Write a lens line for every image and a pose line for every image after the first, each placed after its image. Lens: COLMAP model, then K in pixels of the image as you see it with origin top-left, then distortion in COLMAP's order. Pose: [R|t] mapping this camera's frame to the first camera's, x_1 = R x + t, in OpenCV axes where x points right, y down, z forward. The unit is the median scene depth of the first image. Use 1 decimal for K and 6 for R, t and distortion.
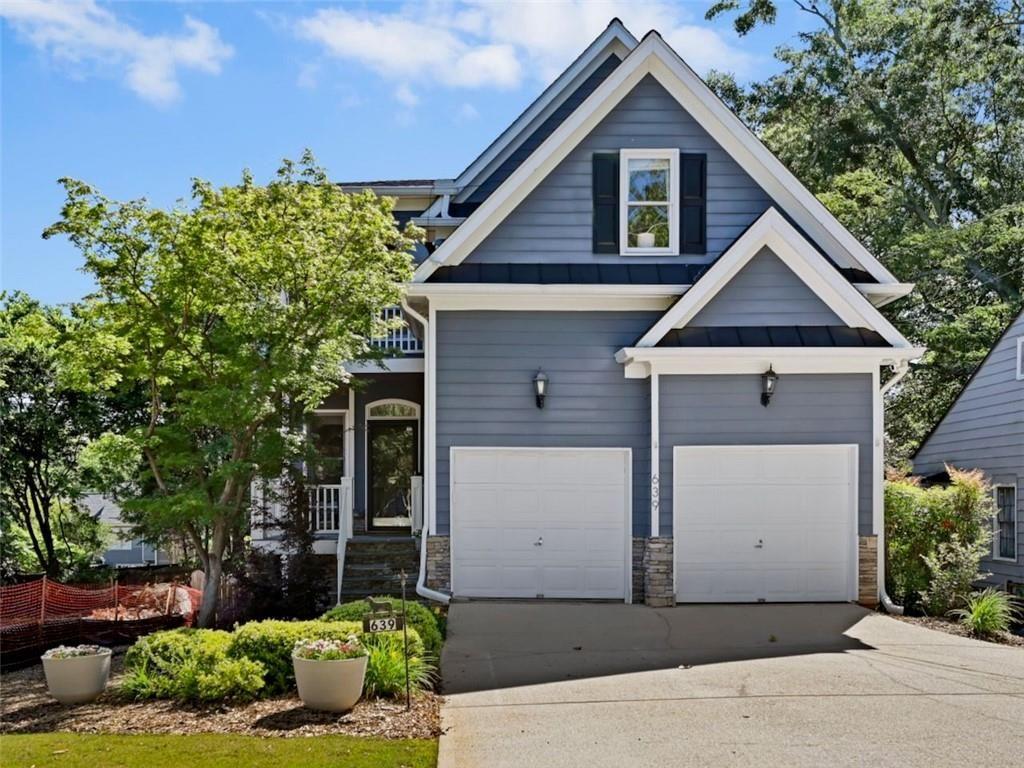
lens RADIAL K [[762.8, 0, 513.1], [0, 762.8, 410.5], [0, 0, 1]] dist [-0.000136, 0.001426]
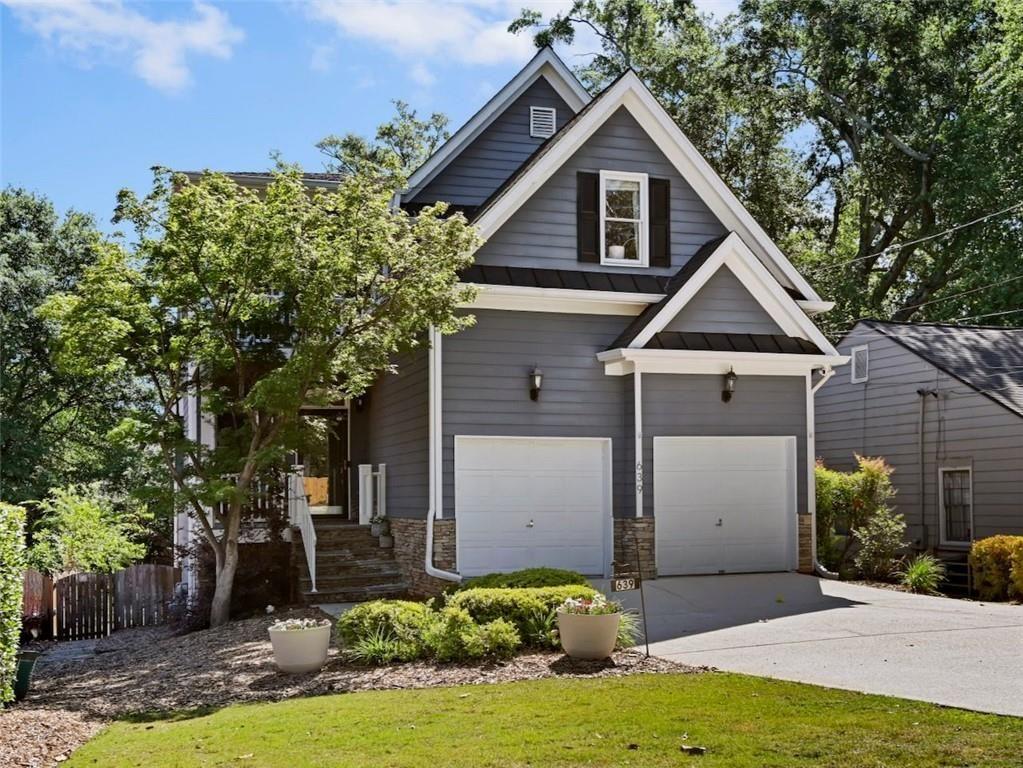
lens RADIAL K [[743.6, 0, 511.5], [0, 743.6, 384.0], [0, 0, 1]] dist [-0.001792, -0.001347]
pose [[0.978427, 0.022896, 0.205322, -0.213893], [-0.017802, 0.999487, -0.026620, 0.002119], [-0.205826, 0.022390, 0.978332, -0.033525]]
